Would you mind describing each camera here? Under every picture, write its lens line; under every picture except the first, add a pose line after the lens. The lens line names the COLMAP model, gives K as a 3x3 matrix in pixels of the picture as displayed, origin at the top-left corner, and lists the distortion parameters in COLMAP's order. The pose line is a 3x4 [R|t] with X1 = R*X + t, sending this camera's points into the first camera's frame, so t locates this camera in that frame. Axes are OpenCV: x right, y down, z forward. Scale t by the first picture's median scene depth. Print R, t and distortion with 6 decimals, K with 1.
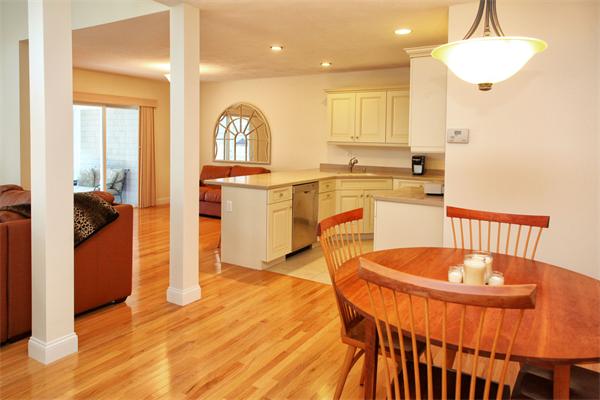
lens RADIAL K [[420.5, 0, 302.0], [0, 420.5, 163.6], [0, 0, 1]] dist [0.026131, -0.012485]
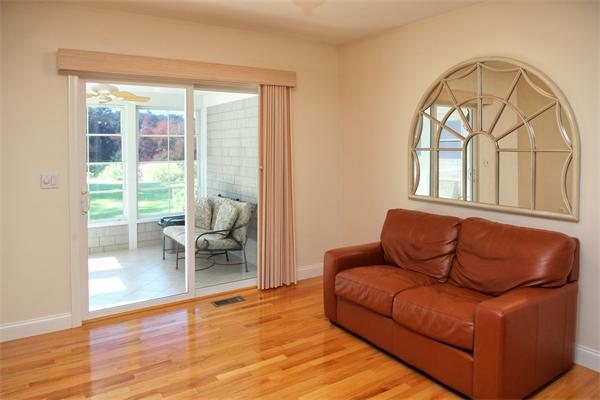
lens RADIAL K [[420.5, 0, 297.5], [0, 420.5, 164.5], [0, 0, 1]] dist [0.026131, -0.012485]
pose [[0.901014, 0.004795, -0.433764, -0.155951], [-0.011940, 0.999834, -0.013749, -0.043270], [0.433626, 0.017567, 0.900922, 0.684367]]
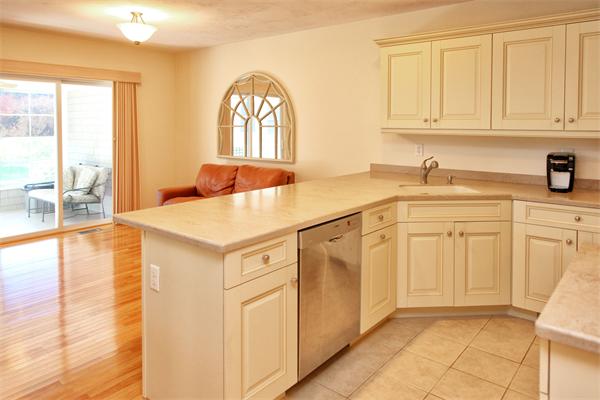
lens RADIAL K [[420.5, 0, 301.1], [0, 420.5, 137.1], [0, 0, 1]] dist [0.026131, -0.012485]
pose [[0.990341, -0.008864, -0.138371, 0.030786], [0.004865, 0.999562, -0.029208, -0.023507], [0.138569, 0.028253, 0.989950, 0.405143]]
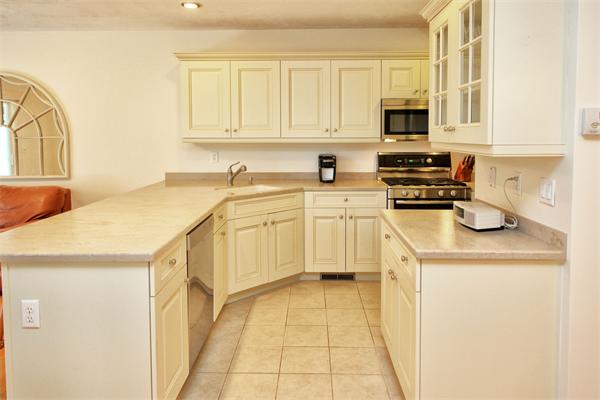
lens RADIAL K [[420.5, 0, 298.2], [0, 420.5, 156.3], [0, 0, 1]] dist [0.026131, -0.012485]
pose [[0.870033, -0.048910, 0.490562, -0.100983], [0.049223, 0.998712, 0.012275, -0.025039], [-0.490531, 0.013467, 0.871320, 0.378623]]
